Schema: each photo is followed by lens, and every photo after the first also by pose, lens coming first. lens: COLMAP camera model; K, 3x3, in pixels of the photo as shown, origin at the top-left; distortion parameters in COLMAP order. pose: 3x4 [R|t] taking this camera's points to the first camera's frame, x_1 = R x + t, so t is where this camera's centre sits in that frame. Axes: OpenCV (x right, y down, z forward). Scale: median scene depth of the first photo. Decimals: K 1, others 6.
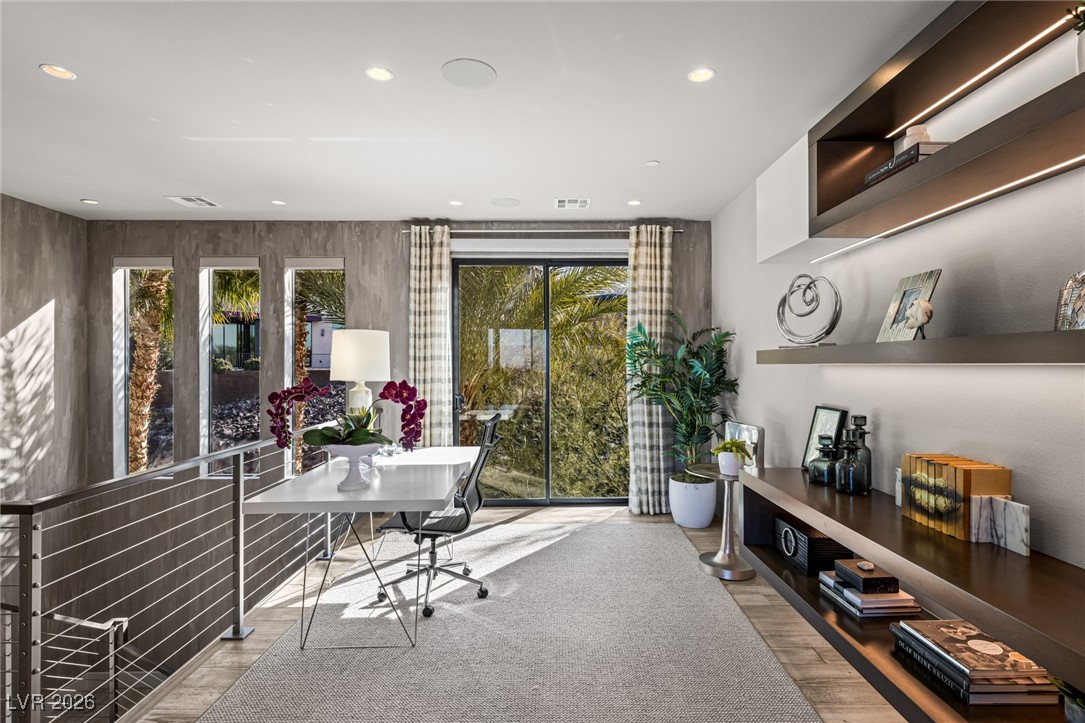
lens RADIAL K [[545.4, 0, 548.1], [0, 545.4, 358.9], [0, 0, 1]] dist [-0.008970, -0.000415]
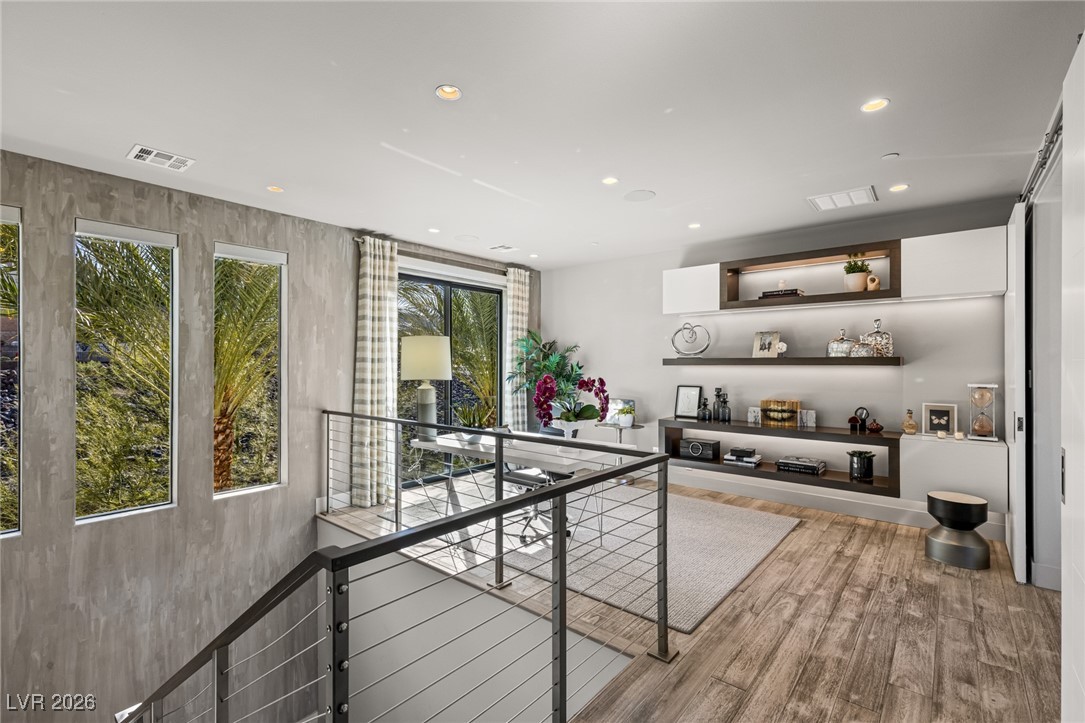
lens RADIAL K [[480.7, 0, 547.3], [0, 480.7, 364.3], [0, 0, 1]] dist [0.002308, -0.000363]
pose [[0.659202, 0.001187, 0.751965, -0.708394], [-0.006502, 0.999970, 0.004121, 0.000495], [-0.751937, -0.007606, 0.659191, 0.106229]]
